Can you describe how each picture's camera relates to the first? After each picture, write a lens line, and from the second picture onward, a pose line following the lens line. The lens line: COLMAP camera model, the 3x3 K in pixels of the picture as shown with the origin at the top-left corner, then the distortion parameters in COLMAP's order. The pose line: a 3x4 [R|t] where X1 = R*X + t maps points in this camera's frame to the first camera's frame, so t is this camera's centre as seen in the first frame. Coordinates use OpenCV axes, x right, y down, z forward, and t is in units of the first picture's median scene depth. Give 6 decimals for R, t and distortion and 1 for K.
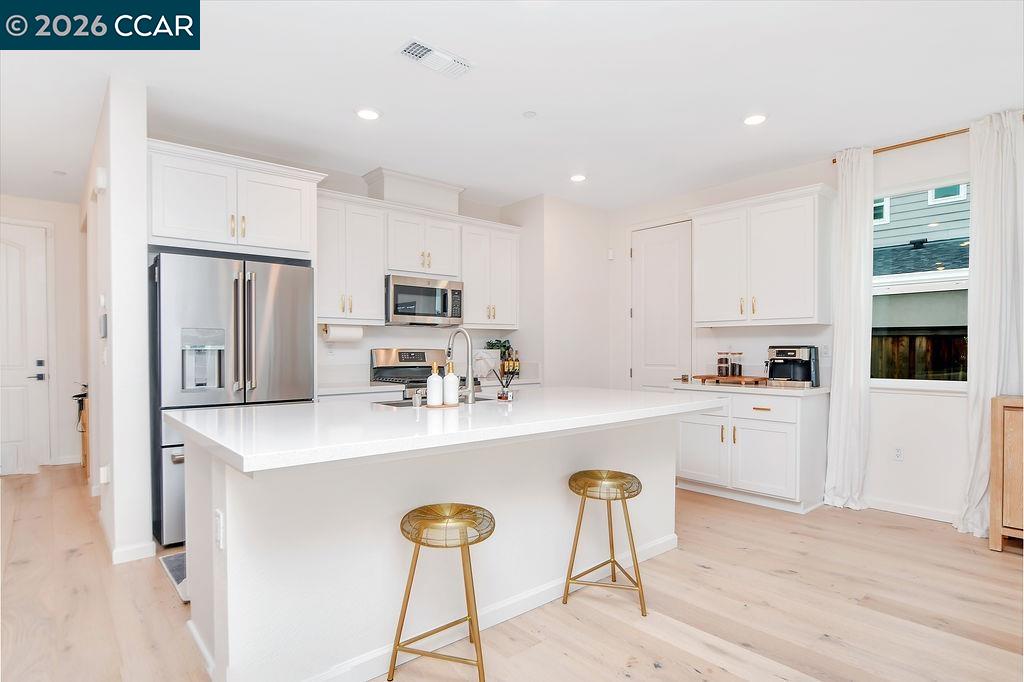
lens RADIAL K [[551.9, 0, 522.4], [0, 551.9, 349.2], [0, 0, 1]] dist [-0.010679, -0.000330]
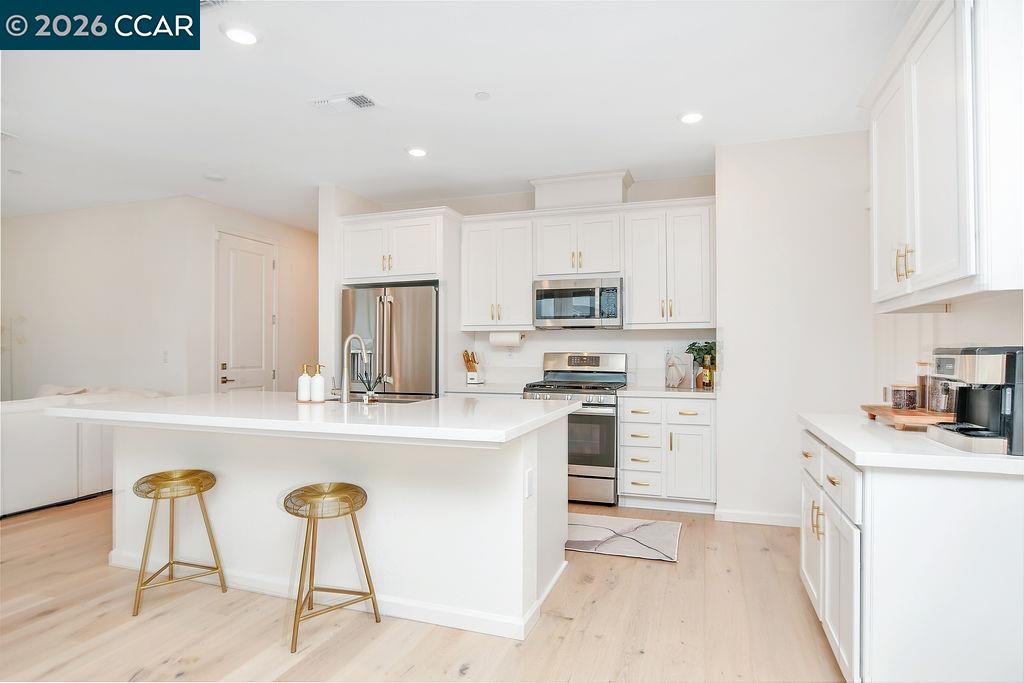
lens RADIAL K [[551.9, 0, 522.4], [0, 551.9, 349.7], [0, 0, 1]] dist [-0.010679, -0.000330]
pose [[0.491781, -0.003312, -0.870713, 0.643962], [-0.000105, 0.999993, -0.003863, -0.002505], [0.870719, 0.001992, 0.491777, 0.473787]]
